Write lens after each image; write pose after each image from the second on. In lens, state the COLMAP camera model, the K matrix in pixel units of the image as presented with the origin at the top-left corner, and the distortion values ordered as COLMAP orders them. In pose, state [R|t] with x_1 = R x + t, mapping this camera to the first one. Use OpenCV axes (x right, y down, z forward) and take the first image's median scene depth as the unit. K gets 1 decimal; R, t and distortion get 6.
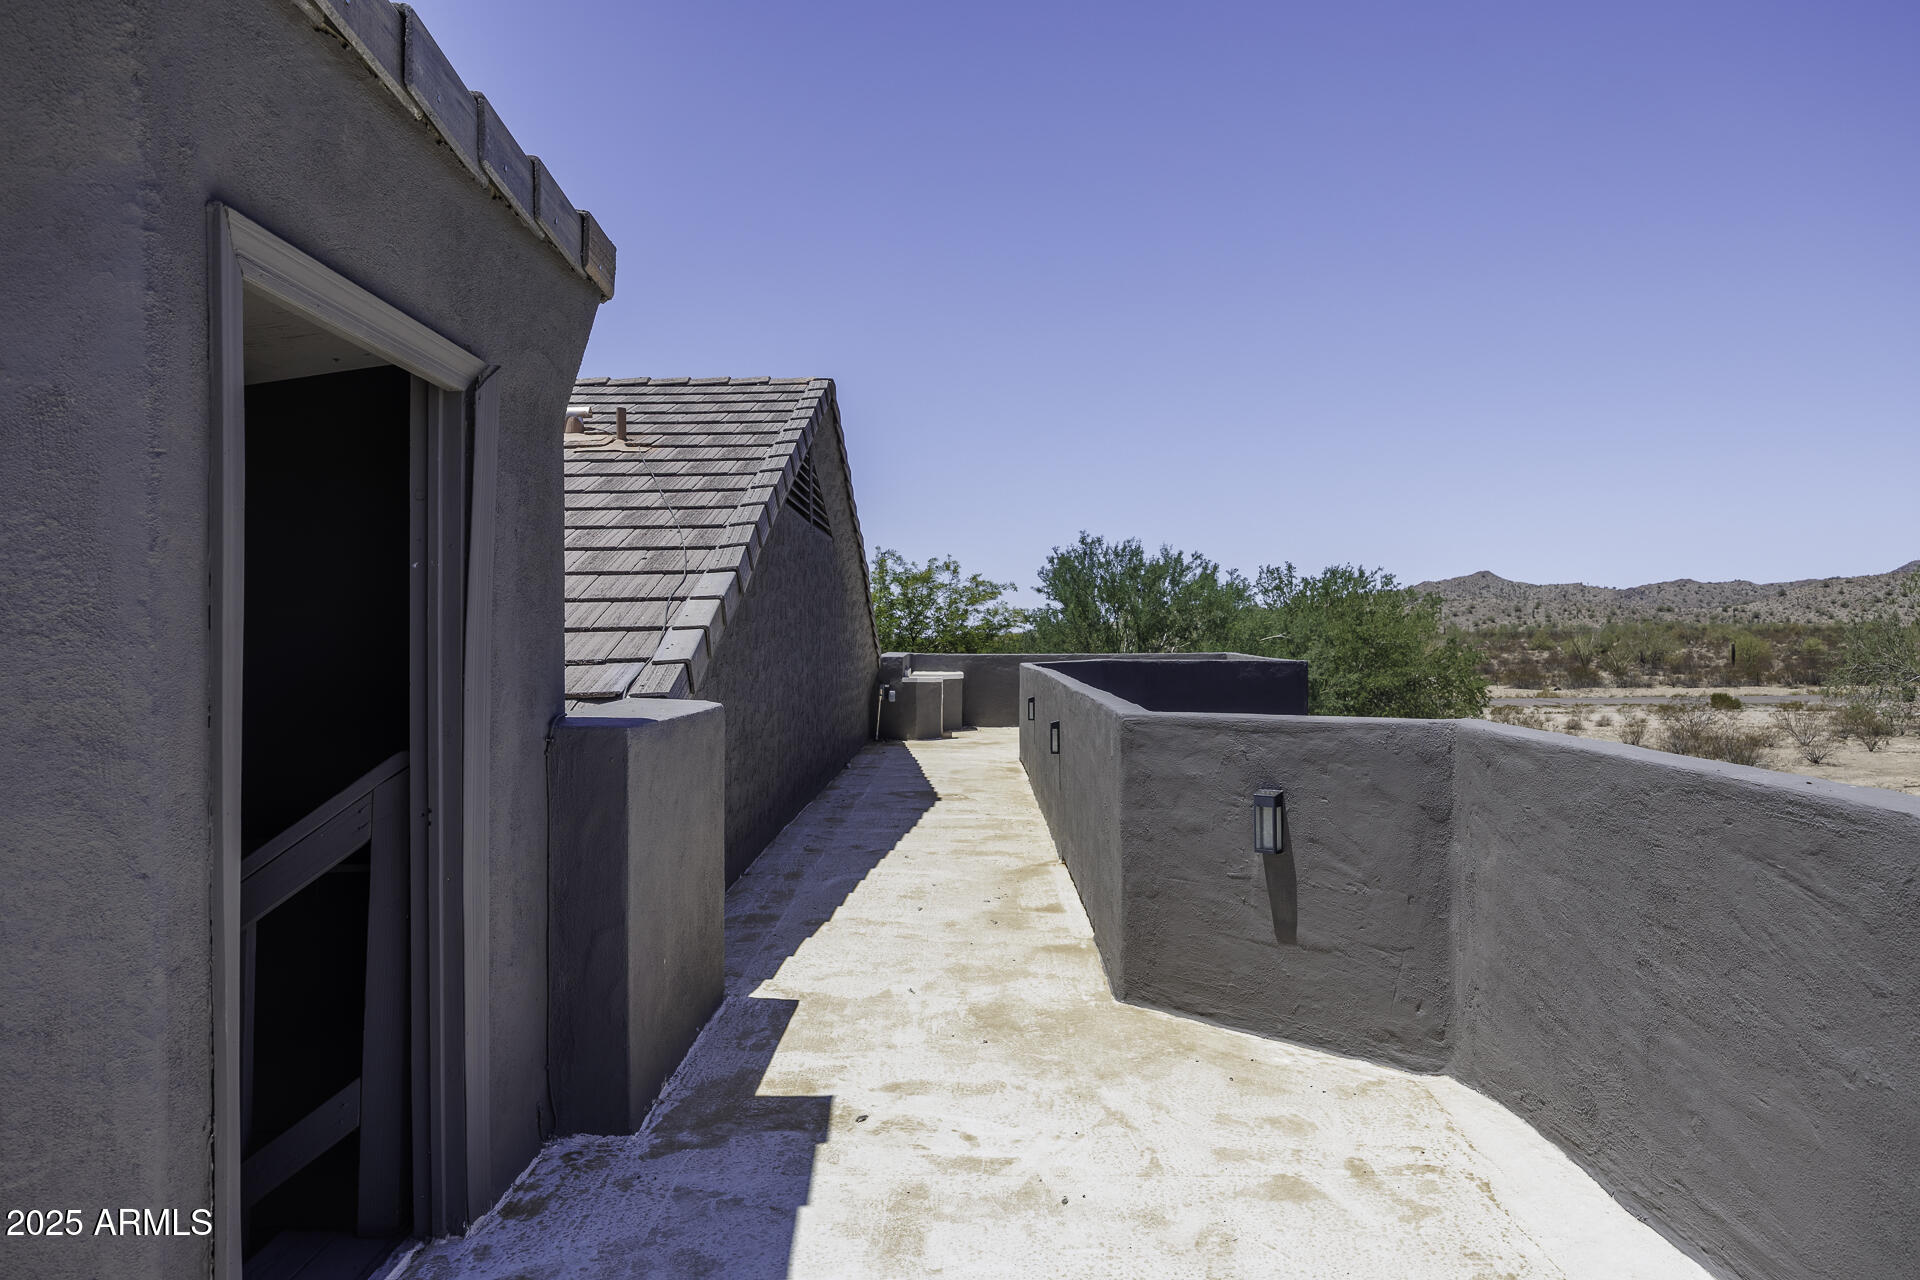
lens RADIAL K [[1245.2, 0, 958.6], [0, 1245.2, 640.3], [0, 0, 1]] dist [0.000907, 0.004393]
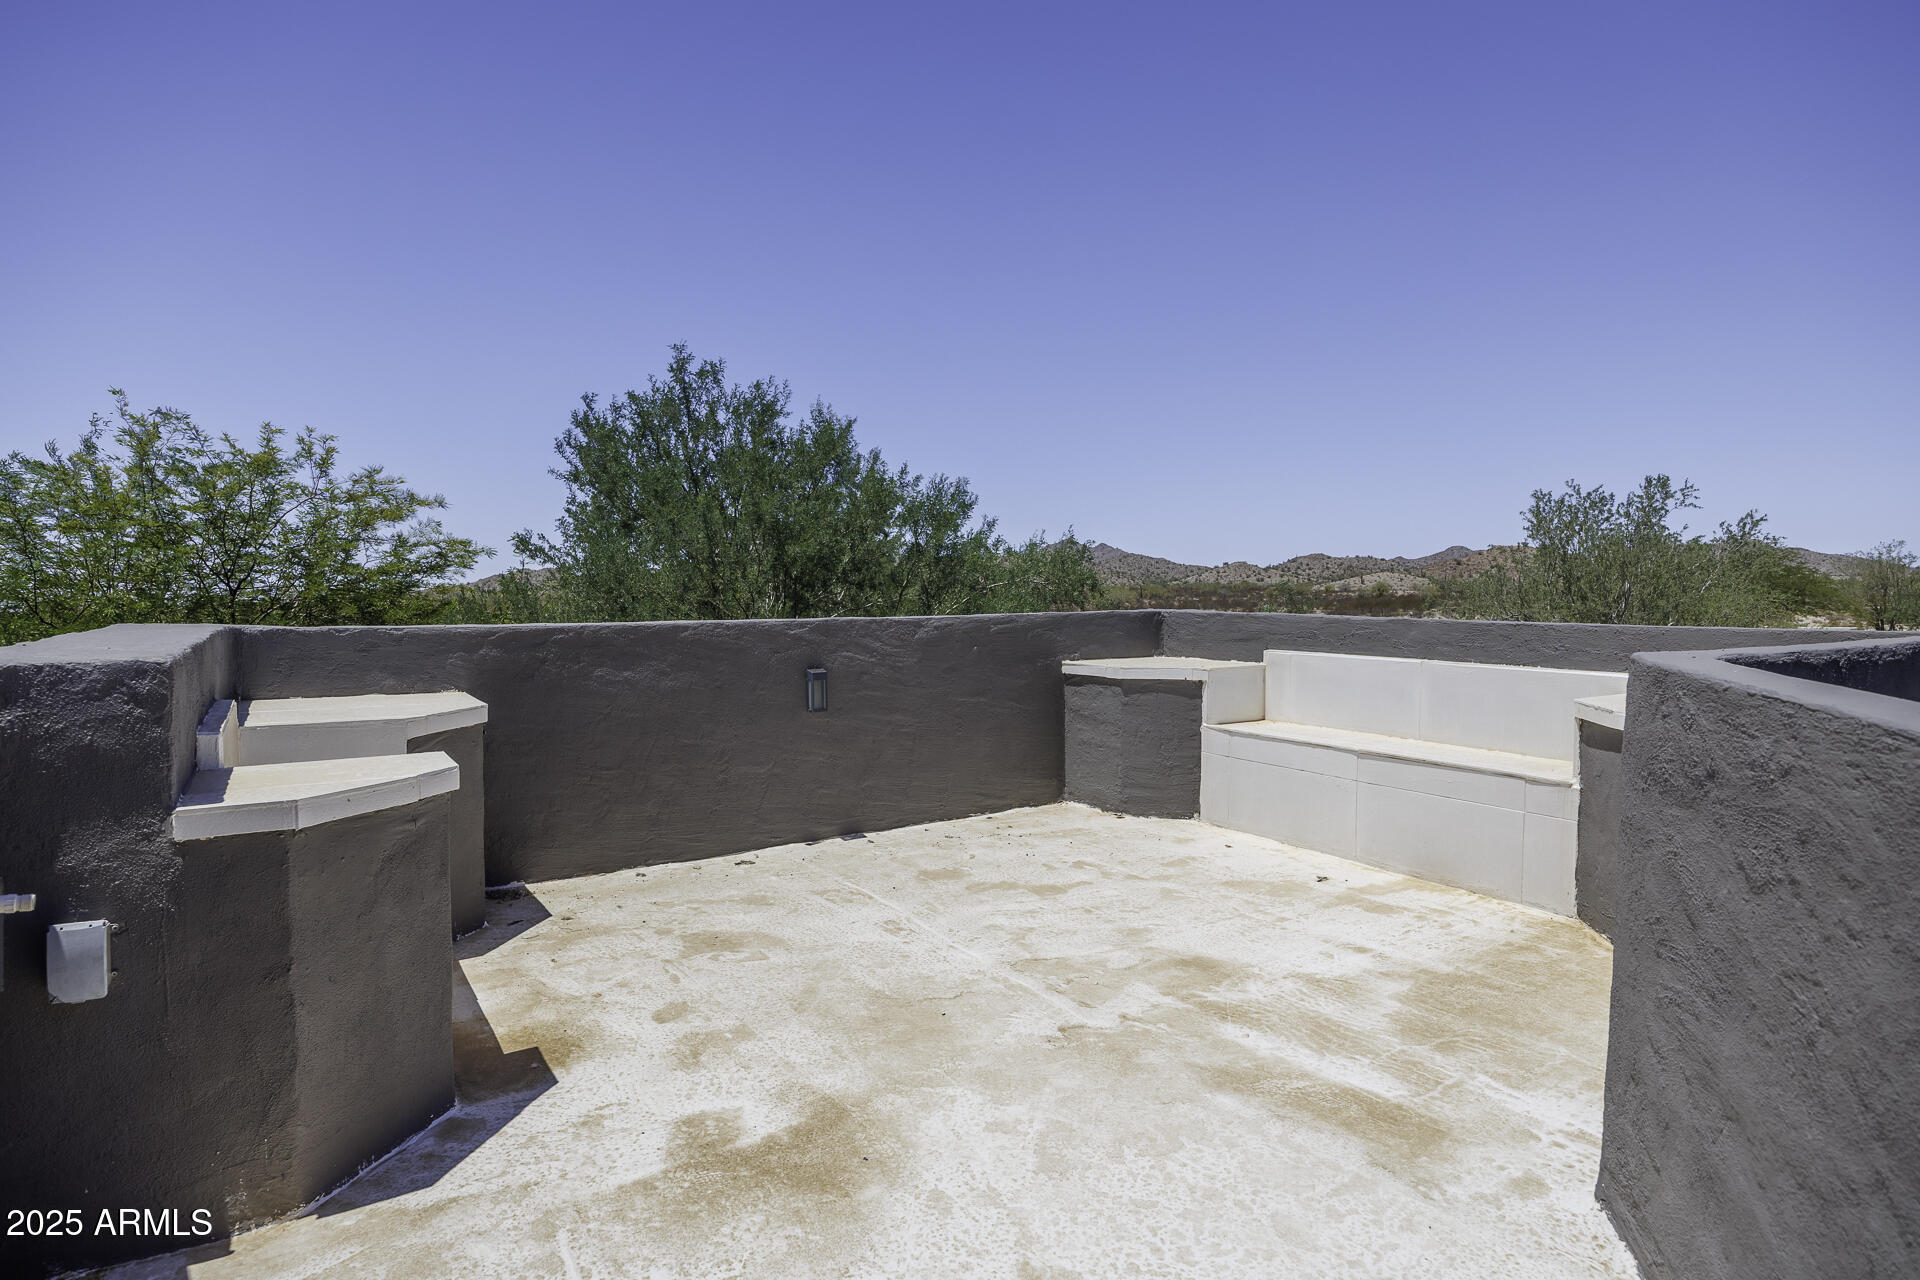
lens RADIAL K [[1055.6, 0, 963.8], [0, 1055.6, 631.1], [0, 0, 1]] dist [-0.007359, -0.000442]
pose [[0.839038, -0.025378, 0.543481, -0.041578], [0.009954, 0.999460, 0.031303, 0.008274], [-0.543982, -0.020855, 0.838838, 1.038988]]
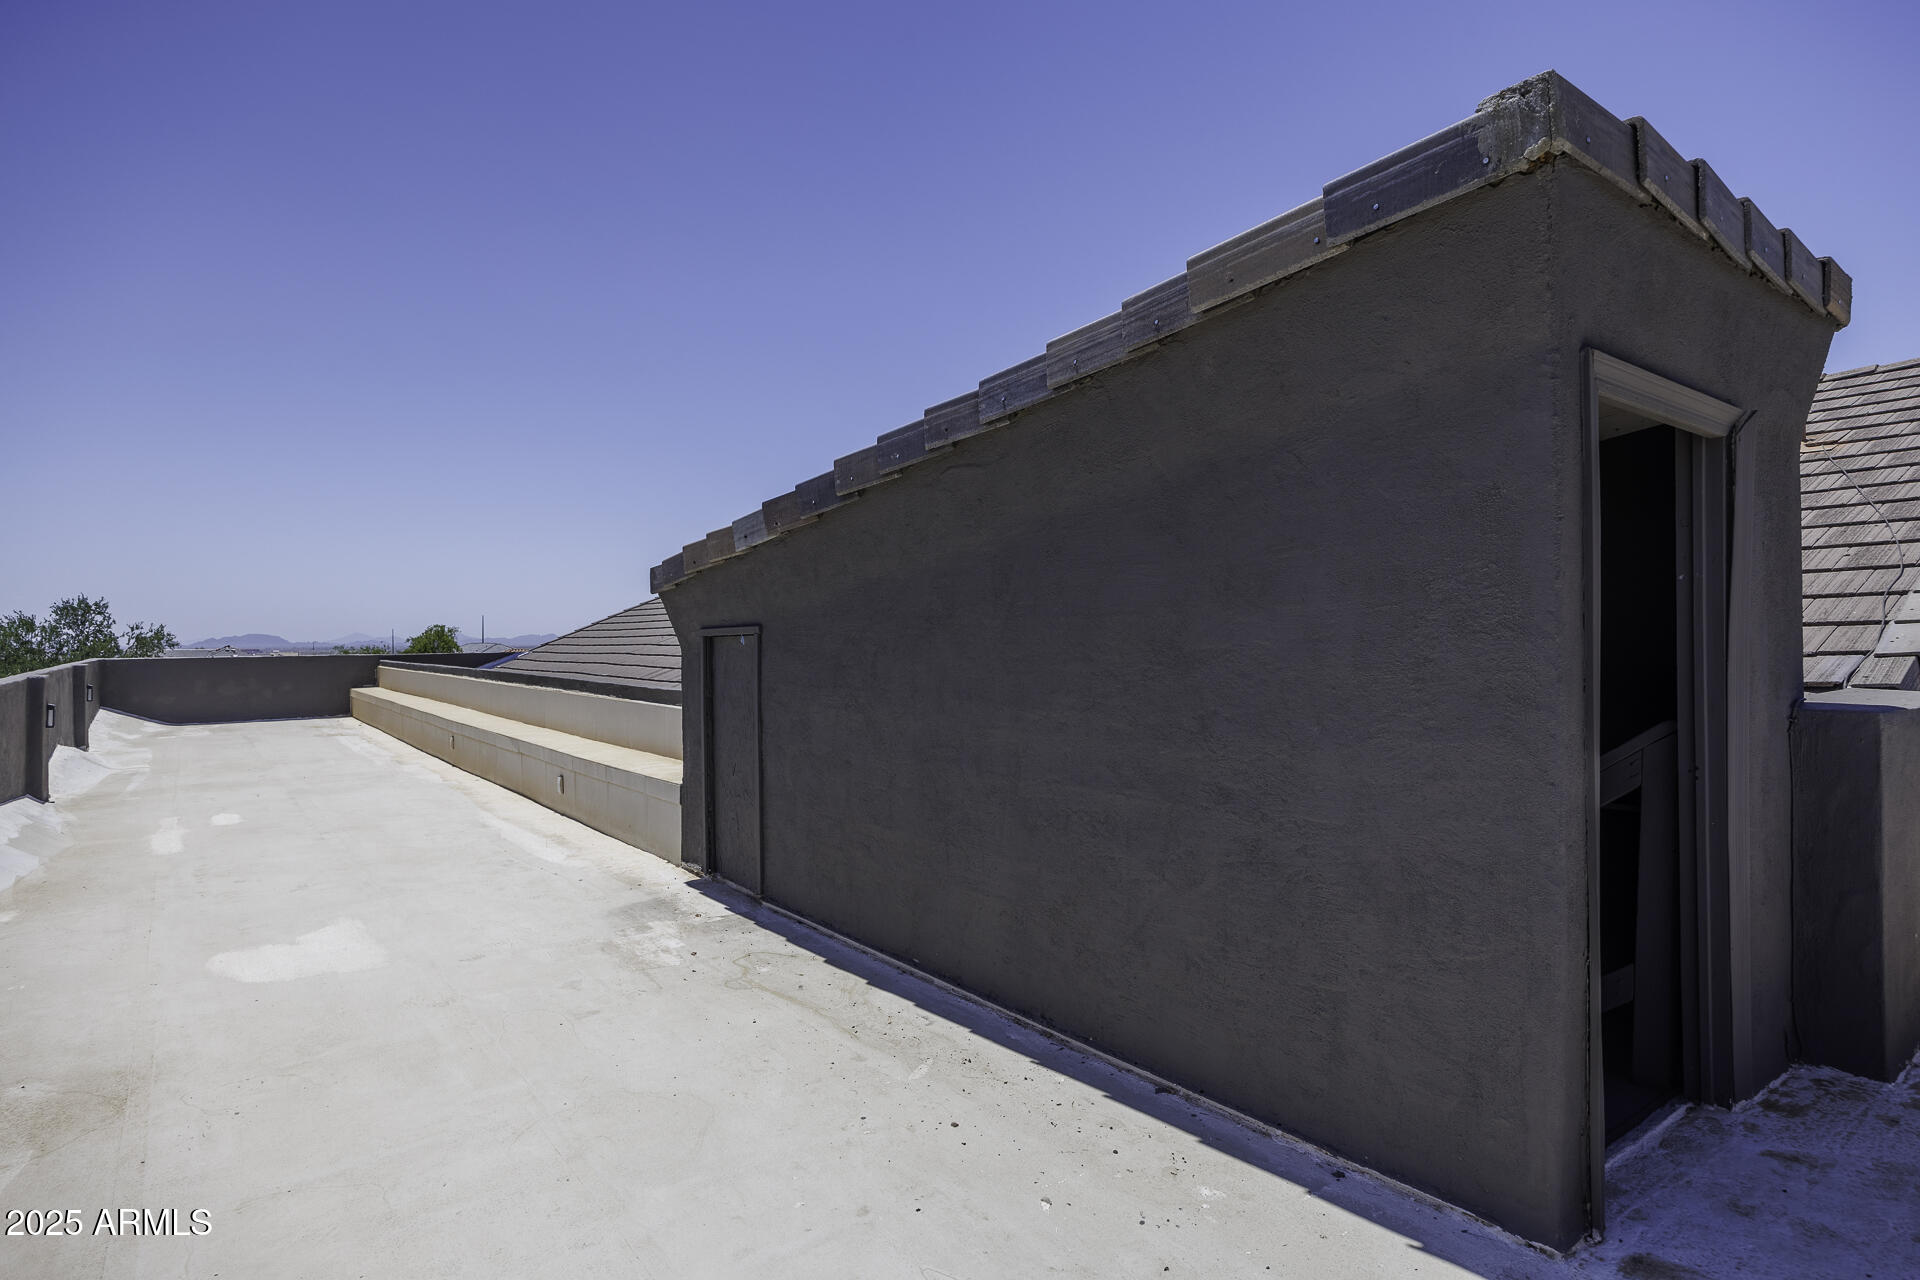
lens RADIAL K [[1022.9, 0, 959.6], [0, 1022.9, 637.5], [0, 0, 1]] dist [0.001675, -0.003173]
pose [[0.600930, -0.005966, -0.799280, -0.031233], [0.006586, 0.999975, -0.002513, 0.000105], [0.799275, -0.003754, 0.600954, -0.193753]]
